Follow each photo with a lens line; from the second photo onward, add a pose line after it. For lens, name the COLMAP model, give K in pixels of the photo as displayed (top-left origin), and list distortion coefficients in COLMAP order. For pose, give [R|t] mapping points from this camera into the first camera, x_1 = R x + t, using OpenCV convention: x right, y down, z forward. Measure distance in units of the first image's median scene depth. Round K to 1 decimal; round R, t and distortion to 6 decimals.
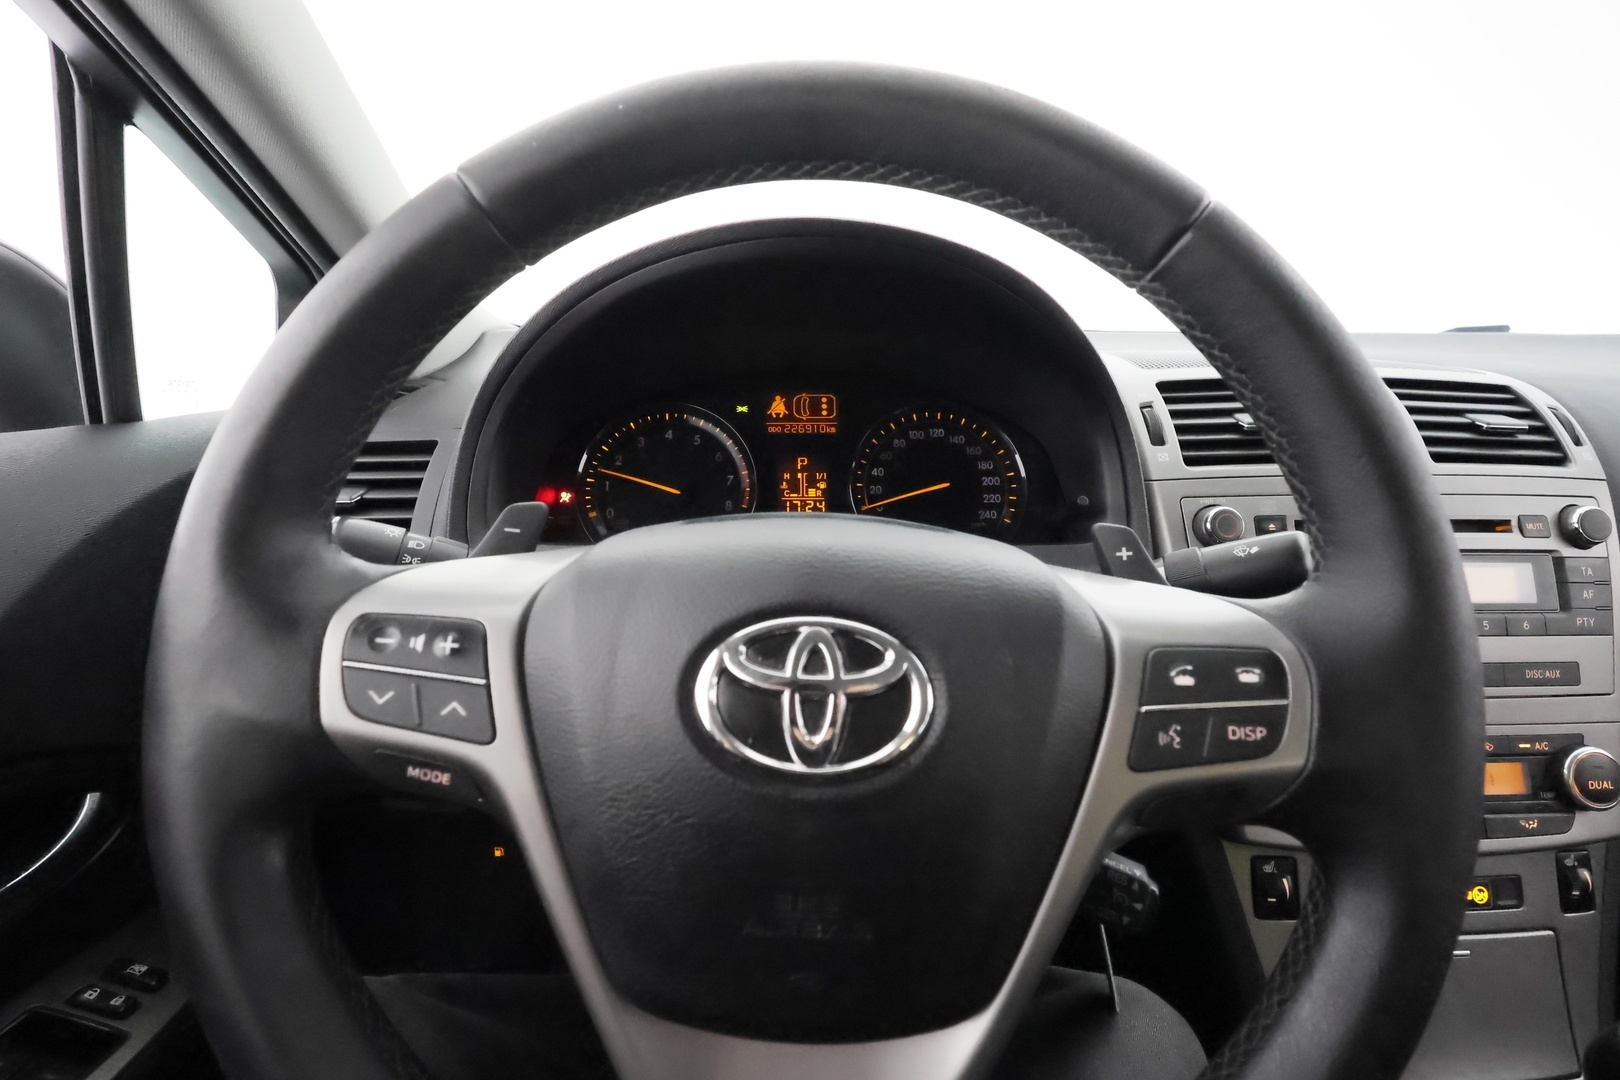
lens RADIAL K [[744.6, 0, 810.0], [0, 744.6, 540.0], [0, 0, 1]] dist [-0.000892, 0.000664]
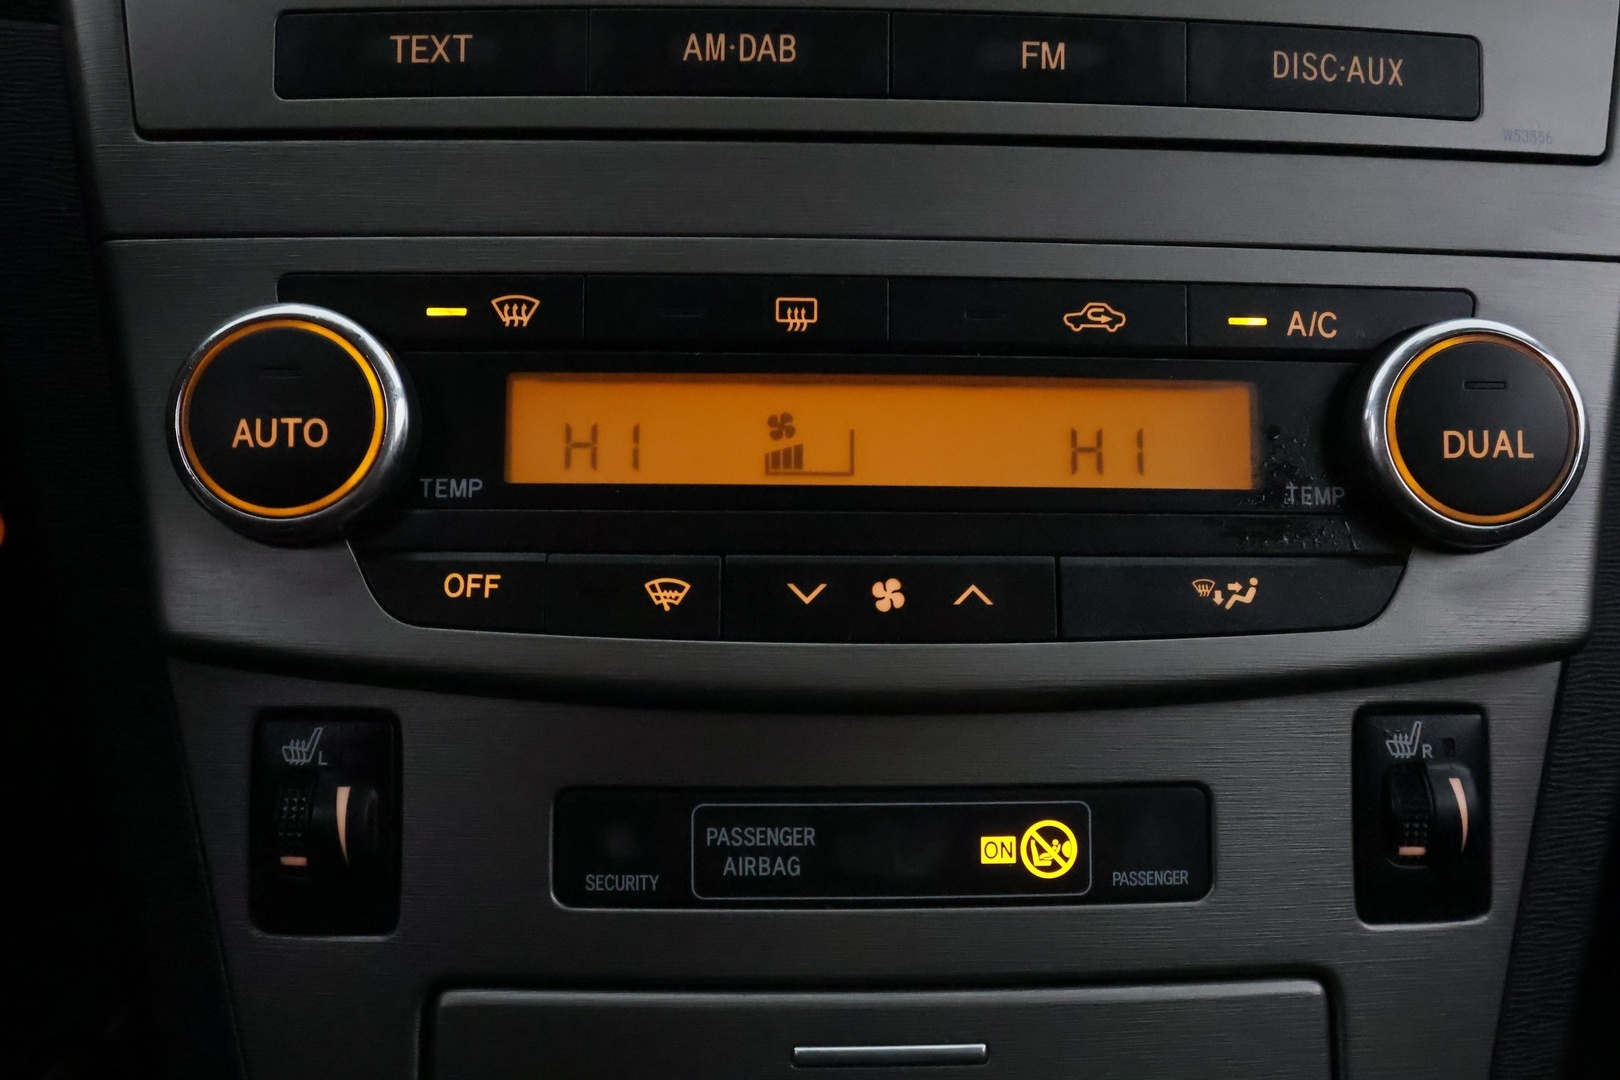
lens RADIAL K [[1267.5, 0, 810.0], [0, 1267.5, 540.0], [0, 0, 1]] dist [0.002662, 0.003340]
pose [[0.999875, 0.012009, 0.010269, 0.792236], [-0.012577, 0.998286, 0.057162, 0.330911], [-0.009565, -0.057284, 0.998312, 0.529051]]
